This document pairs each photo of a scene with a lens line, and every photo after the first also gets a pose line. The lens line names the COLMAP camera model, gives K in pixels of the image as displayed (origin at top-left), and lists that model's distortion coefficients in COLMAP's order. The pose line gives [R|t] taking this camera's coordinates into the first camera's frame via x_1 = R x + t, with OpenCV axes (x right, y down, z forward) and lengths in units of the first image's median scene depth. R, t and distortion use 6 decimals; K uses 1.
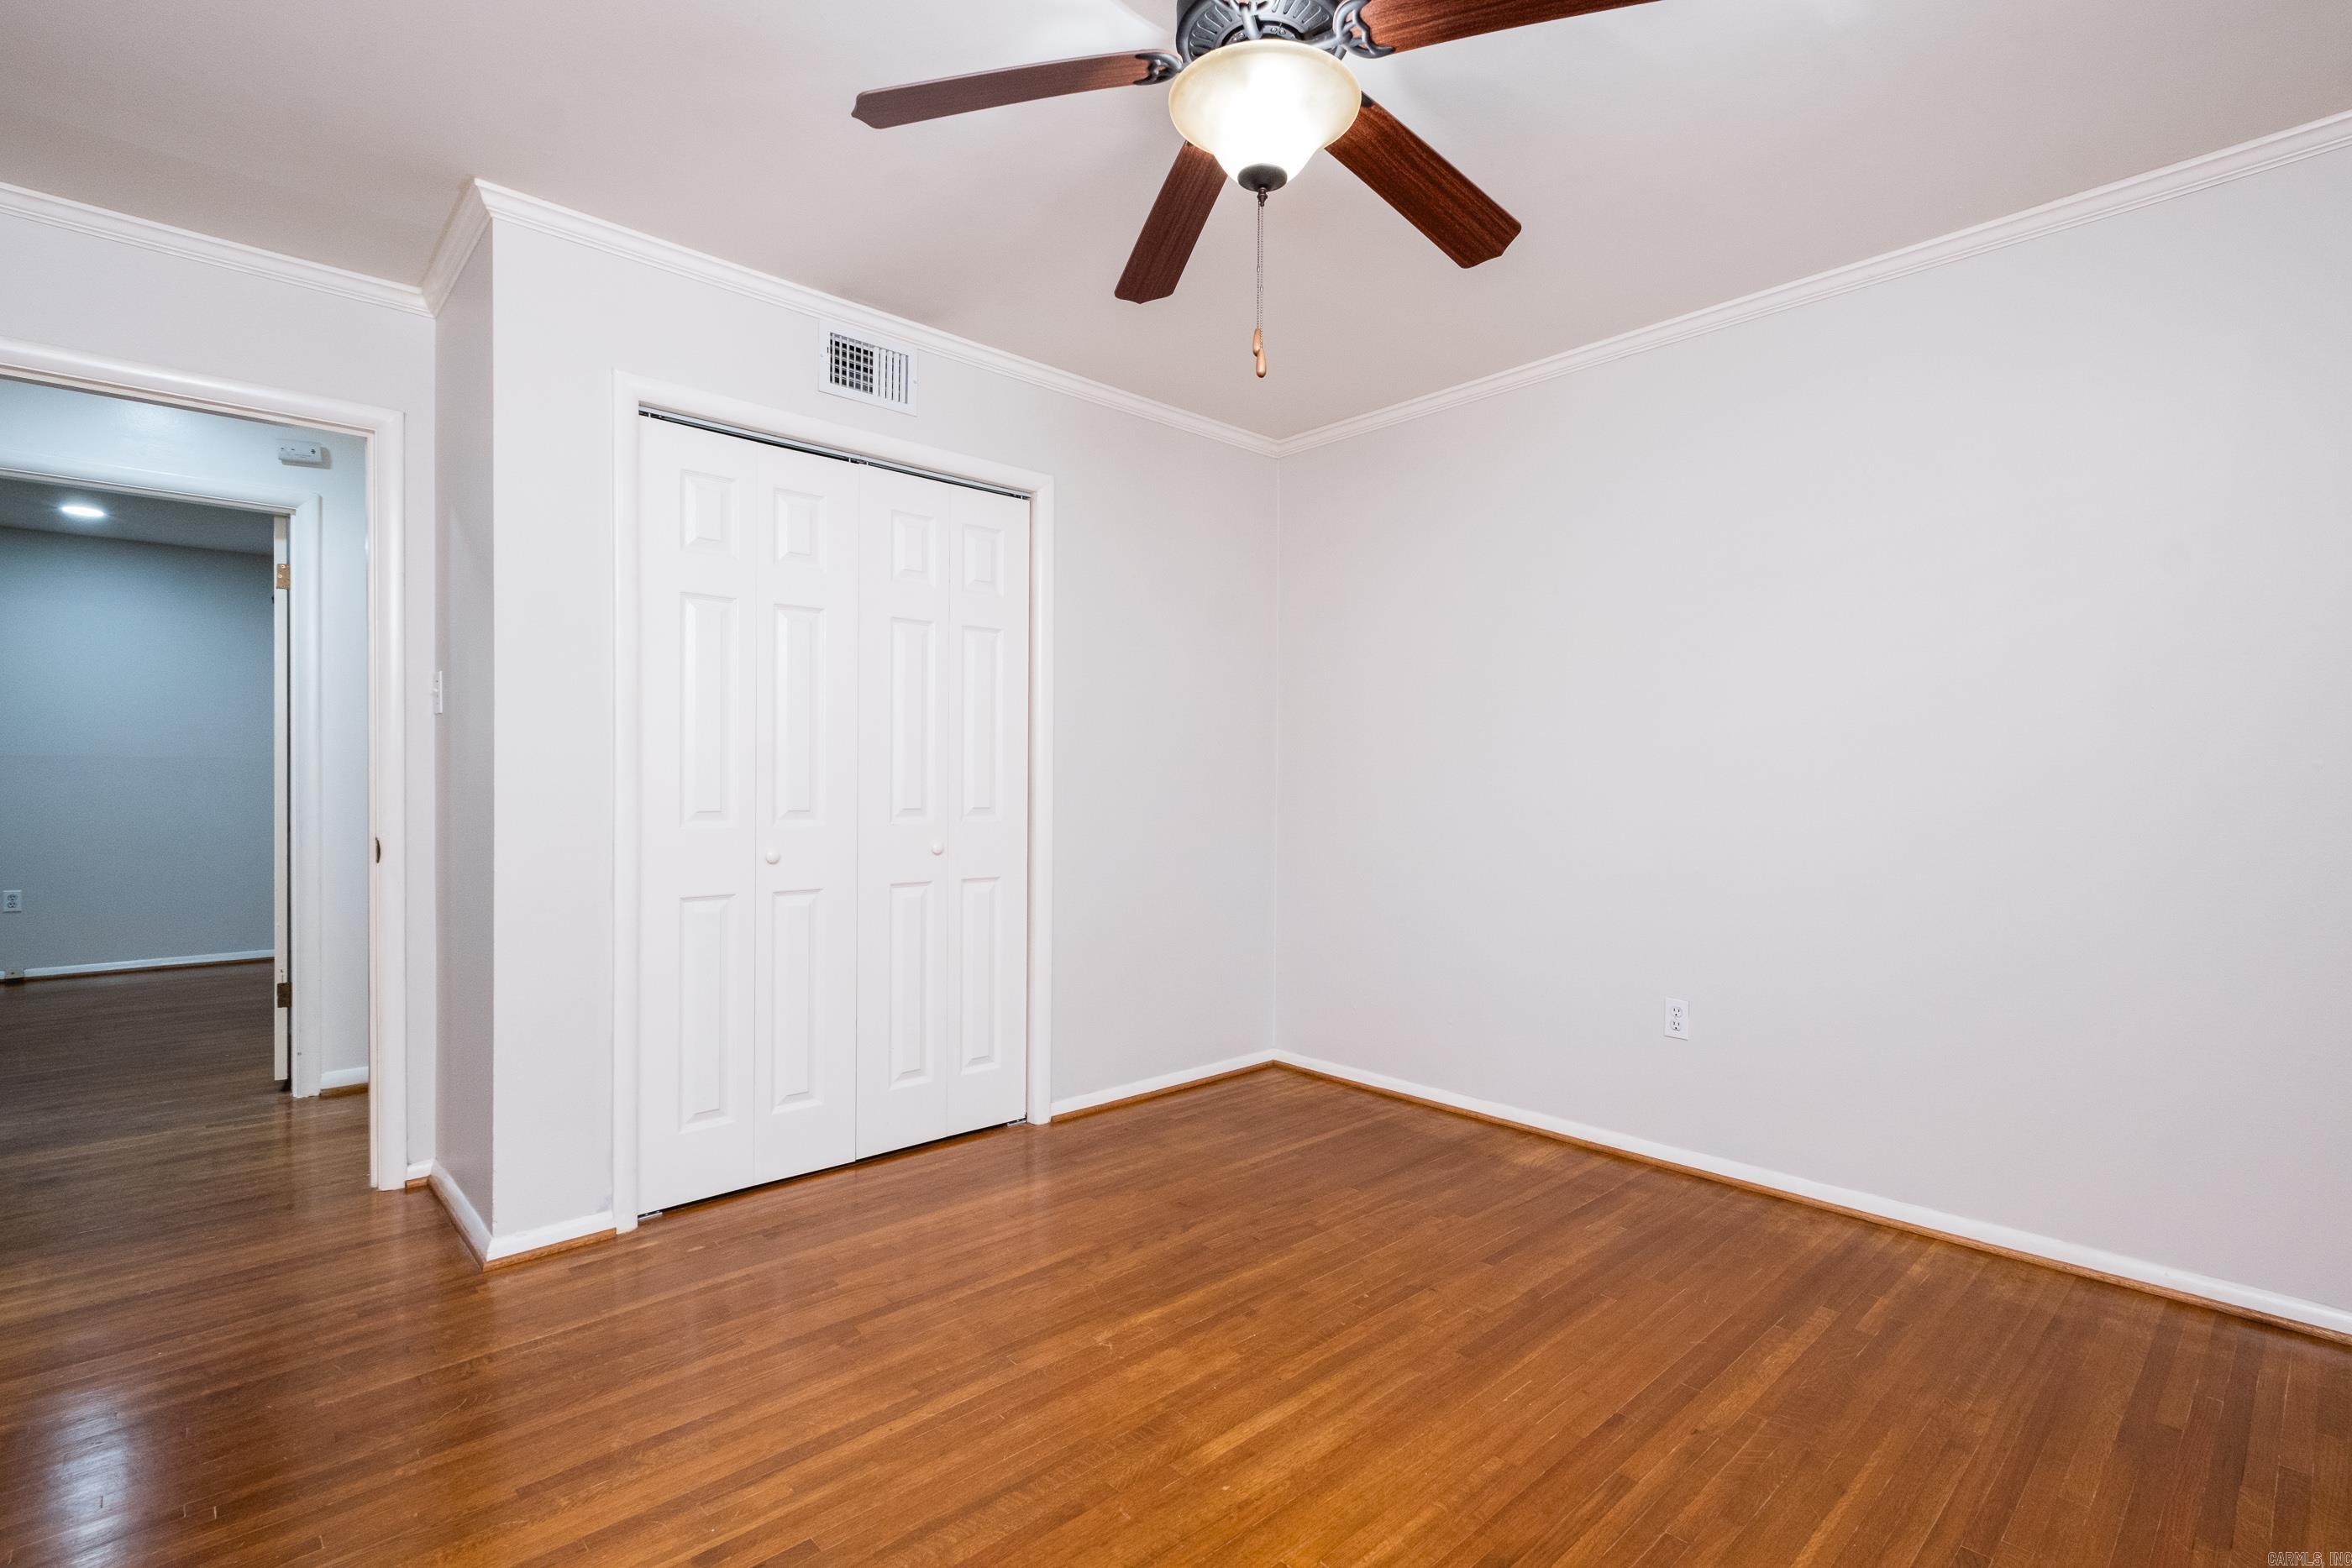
lens RADIAL K [[1063.9, 0, 1191.3], [0, 1063.9, 782.1], [0, 0, 1]] dist [0.005895, -0.002080]
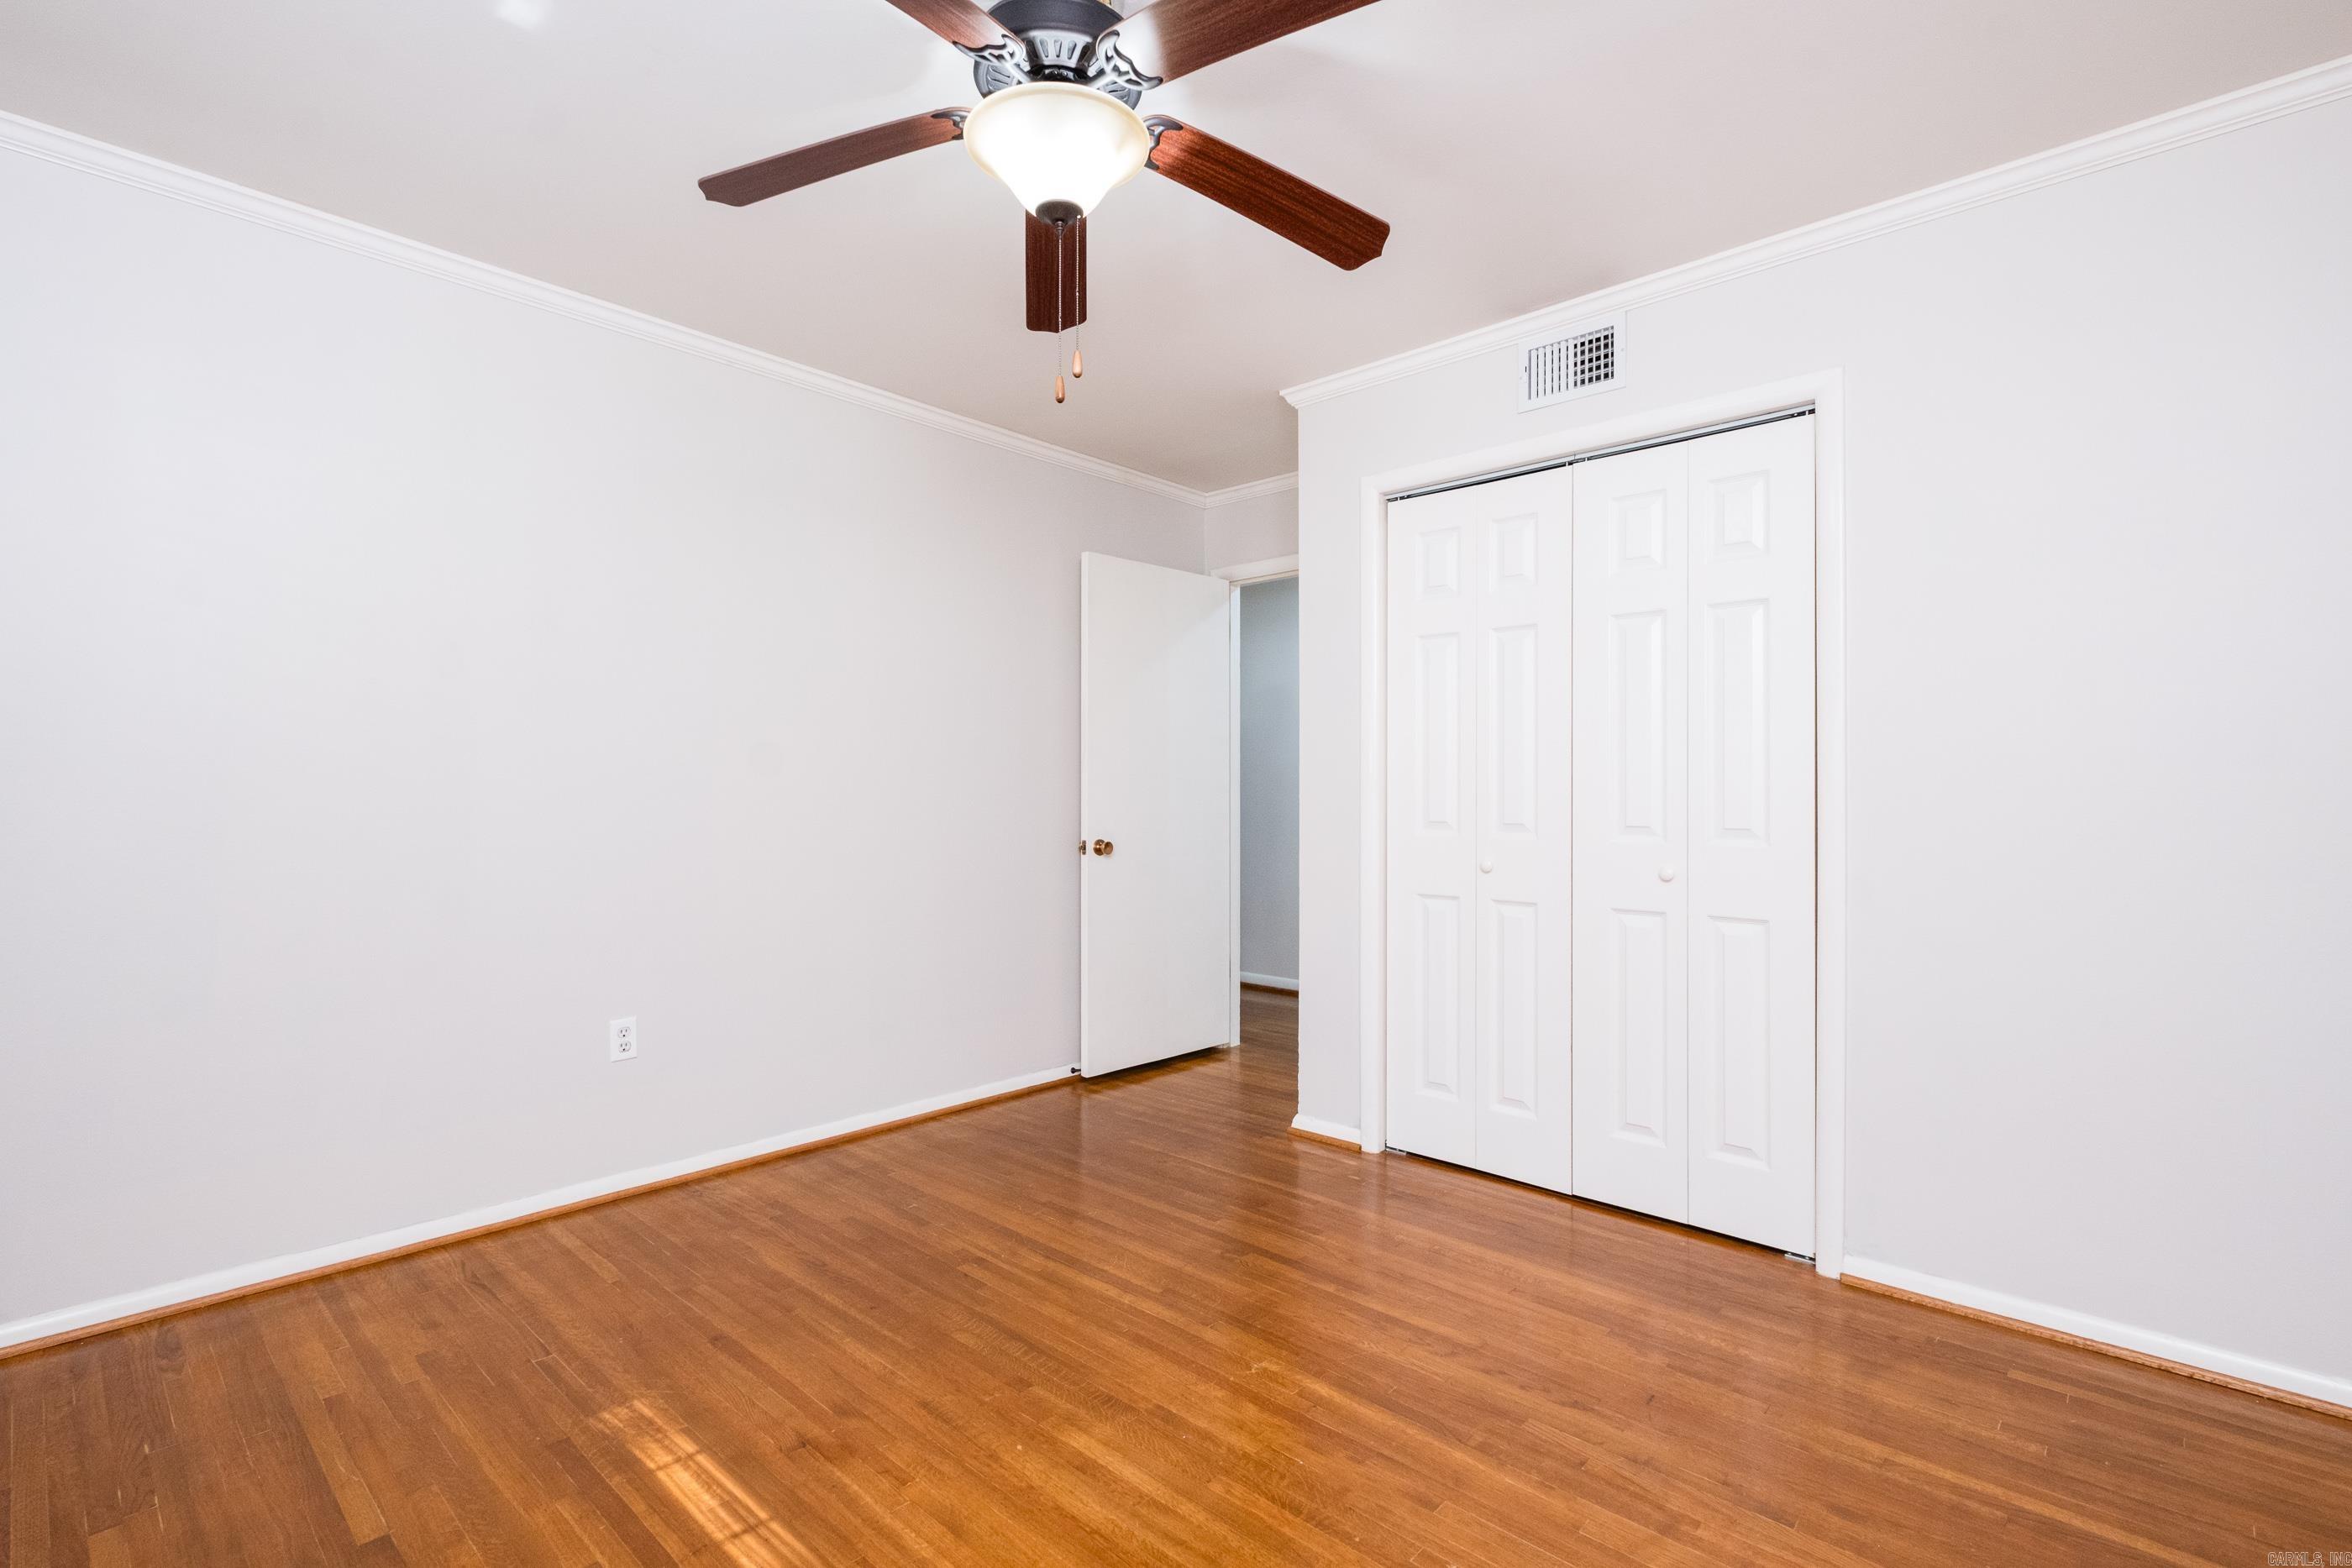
lens RADIAL K [[1063.9, 0, 1191.3], [0, 1063.9, 782.1], [0, 0, 1]] dist [0.005895, -0.002080]
pose [[0.090558, -0.011747, -0.995822, 0.736893], [-0.001759, 0.999927, -0.011955, -0.002021], [0.995890, 0.002834, 0.090530, 0.695503]]
